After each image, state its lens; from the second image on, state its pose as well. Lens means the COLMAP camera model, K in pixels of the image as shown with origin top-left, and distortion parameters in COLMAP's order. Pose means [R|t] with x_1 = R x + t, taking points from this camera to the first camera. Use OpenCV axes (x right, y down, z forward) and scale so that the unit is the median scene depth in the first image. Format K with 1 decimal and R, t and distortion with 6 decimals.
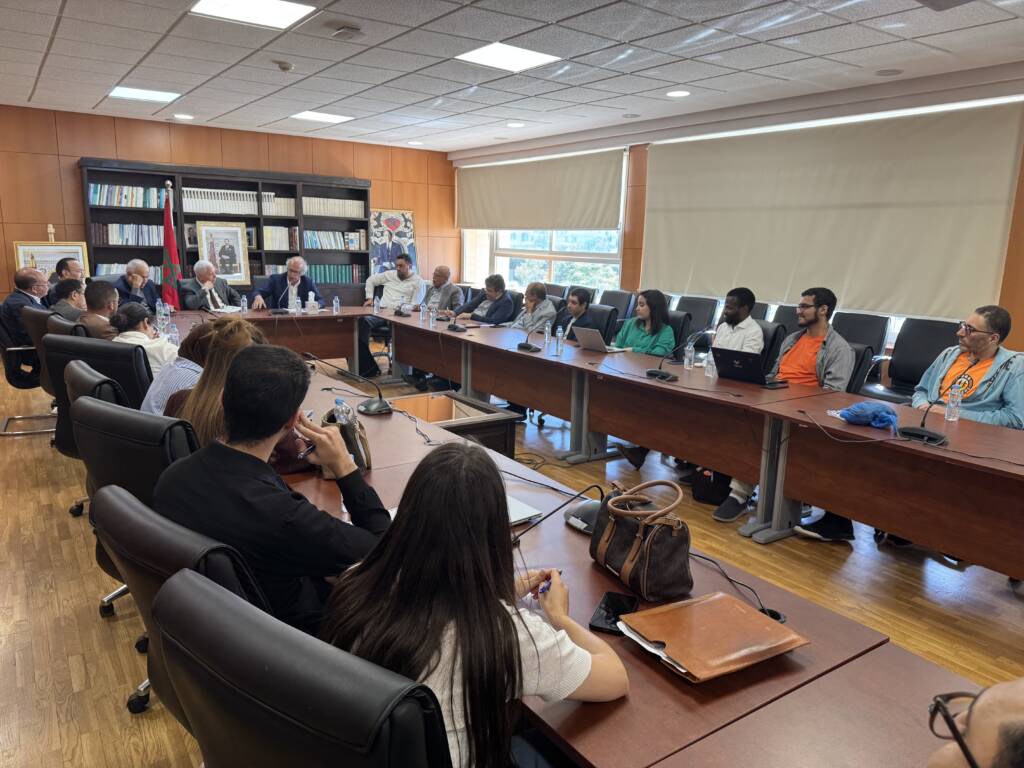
lens RADIAL K [[727.3, 0, 519.7], [0, 727.3, 394.3], [0, 0, 1]] dist [0.045438, -0.055354]
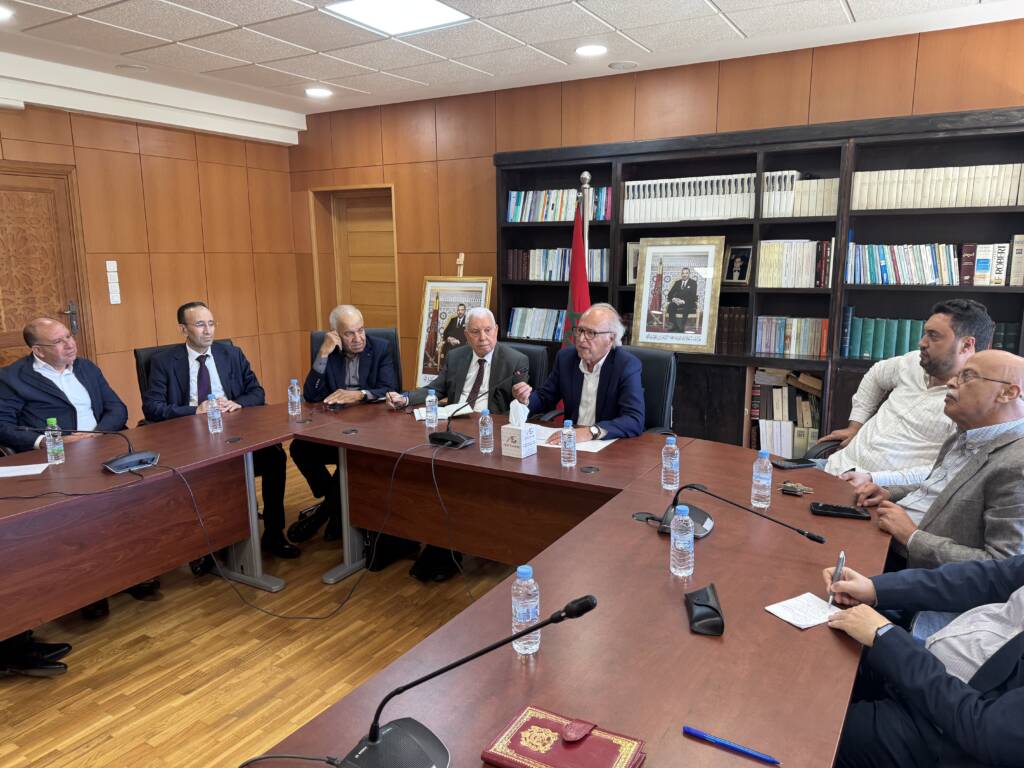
lens RADIAL K [[727.3, 0, 517.3], [0, 727.3, 391.0], [0, 0, 1]] dist [0.045438, -0.055354]
pose [[0.415732, 0.134367, -0.899507, 0.046327], [-0.170089, 0.983063, 0.068237, -0.136686], [0.893441, 0.124628, 0.431546, 0.660988]]
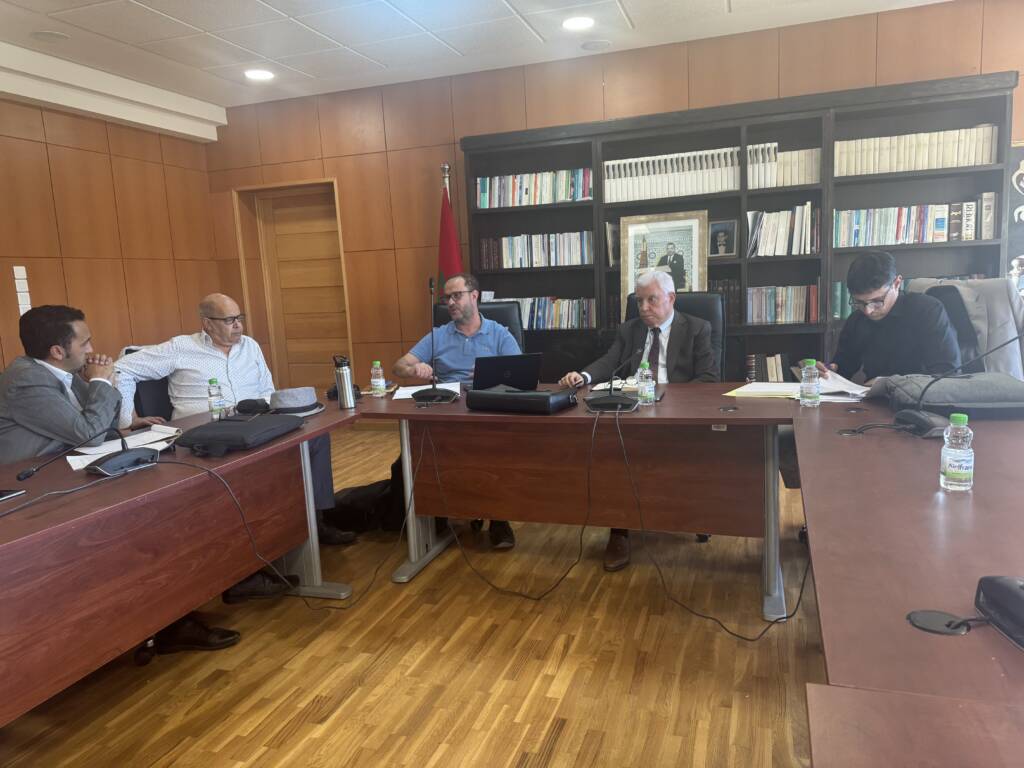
lens RADIAL K [[727.3, 0, 518.2], [0, 727.3, 379.4], [0, 0, 1]] dist [0.045438, -0.055354]
pose [[0.593578, 0.042134, -0.803673, -0.030644], [-0.099497, 0.994809, -0.021333, -0.087975], [0.798602, 0.092626, 0.594689, 0.591098]]
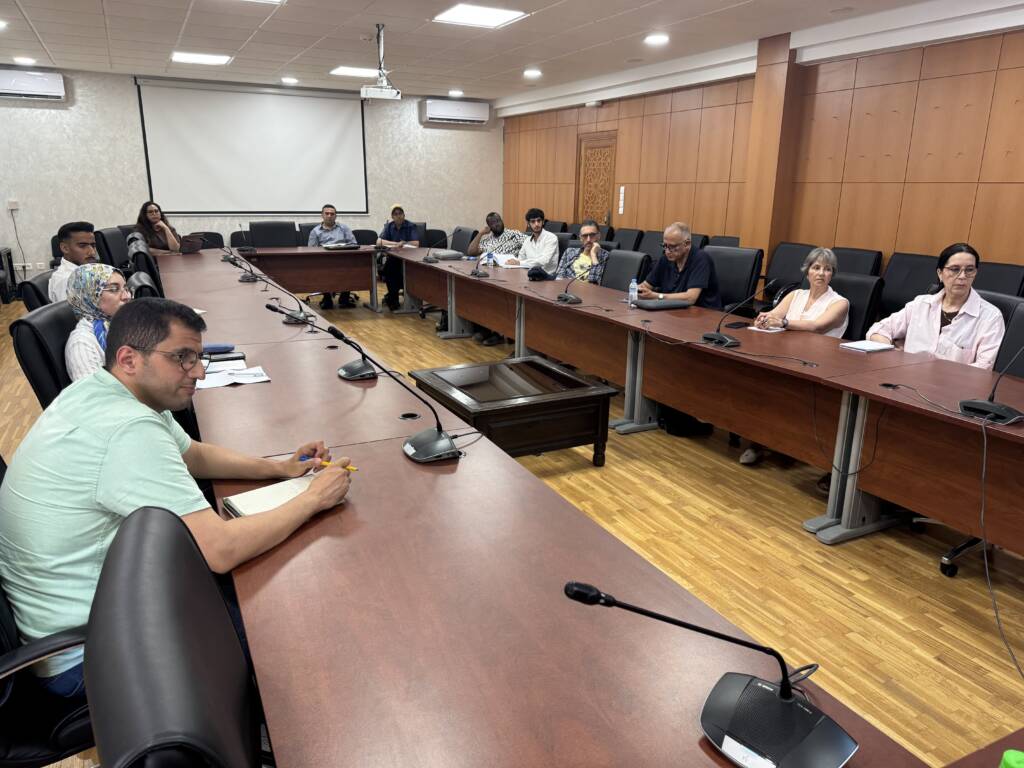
lens RADIAL K [[727.3, 0, 505.6], [0, 727.3, 391.3], [0, 0, 1]] dist [0.045438, -0.055354]
pose [[-0.988284, -0.073428, 0.133802, -0.113659], [-0.001766, 0.882108, 0.471045, -0.189996], [-0.152616, 0.465290, -0.871902, 0.887001]]
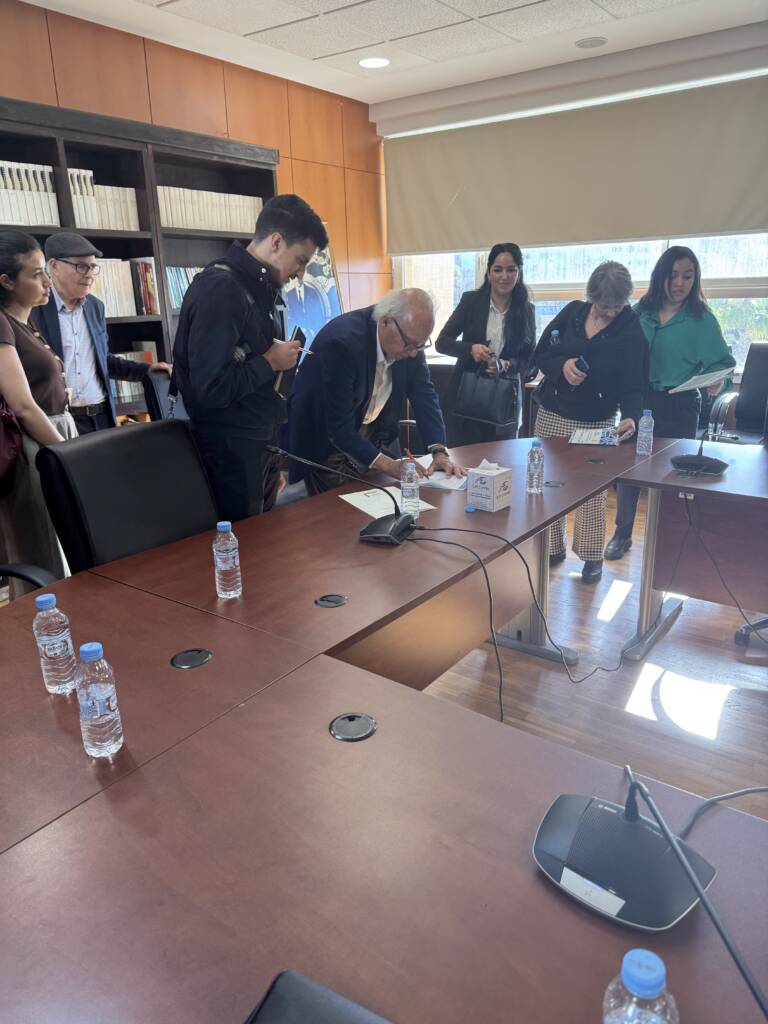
lens RADIAL K [[727.3, 0, 390.2], [0, 727.3, 514.3], [0, 0, 1]] dist [0.045438, -0.055354]
pose [[0.945836, -0.149088, 0.288387, -0.332237], [0.123832, 0.986835, 0.104029, -0.114462], [-0.300100, -0.062683, 0.951846, 0.572324]]
